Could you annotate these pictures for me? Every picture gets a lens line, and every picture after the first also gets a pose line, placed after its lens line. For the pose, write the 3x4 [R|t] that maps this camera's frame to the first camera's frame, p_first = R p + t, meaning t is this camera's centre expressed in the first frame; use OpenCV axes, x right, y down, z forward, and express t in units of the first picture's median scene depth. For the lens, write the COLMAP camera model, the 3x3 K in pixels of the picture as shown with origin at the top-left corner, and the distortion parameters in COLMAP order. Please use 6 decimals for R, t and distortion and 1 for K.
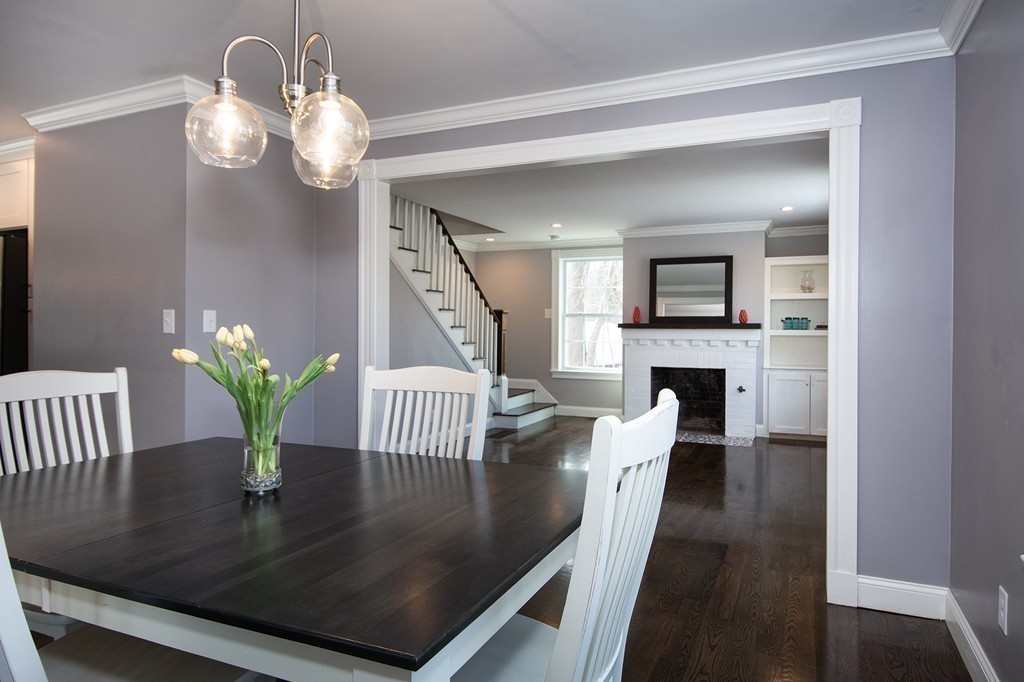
lens RADIAL K [[610.5, 0, 511.5], [0, 610.5, 337.6], [0, 0, 1]] dist [-0.005078, -0.000596]
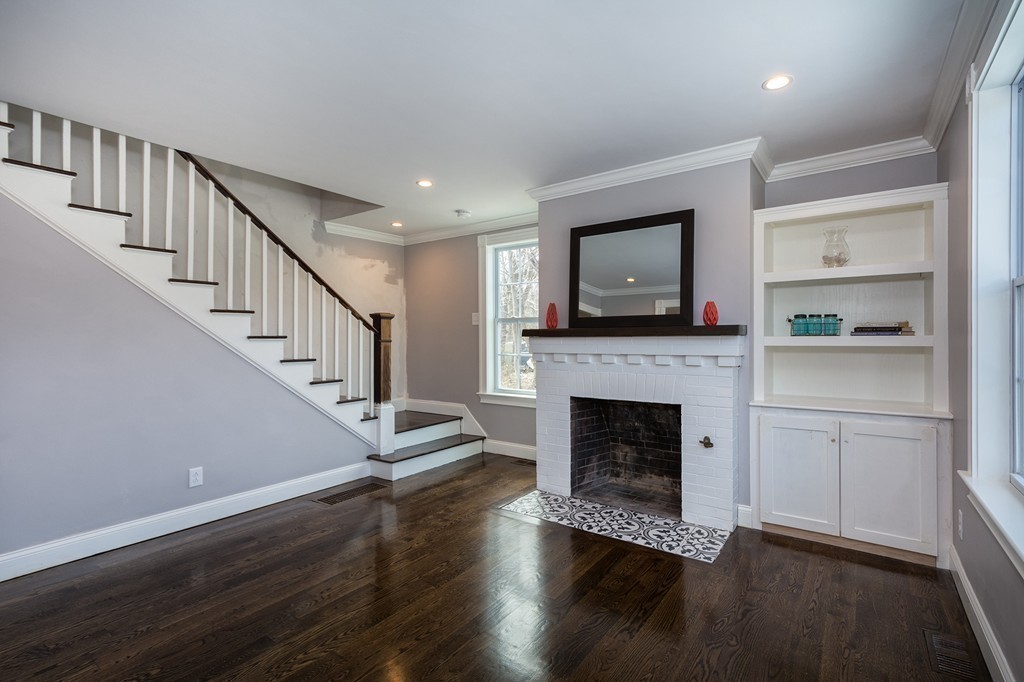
lens RADIAL K [[495.8, 0, 511.7], [0, 495.8, 344.5], [0, 0, 1]] dist [-0.000256, 0.000495]
pose [[0.985714, -0.008364, -0.168222, 0.254090], [0.007679, 0.999959, -0.004723, -0.004599], [0.168255, 0.003364, 0.985738, 0.476302]]
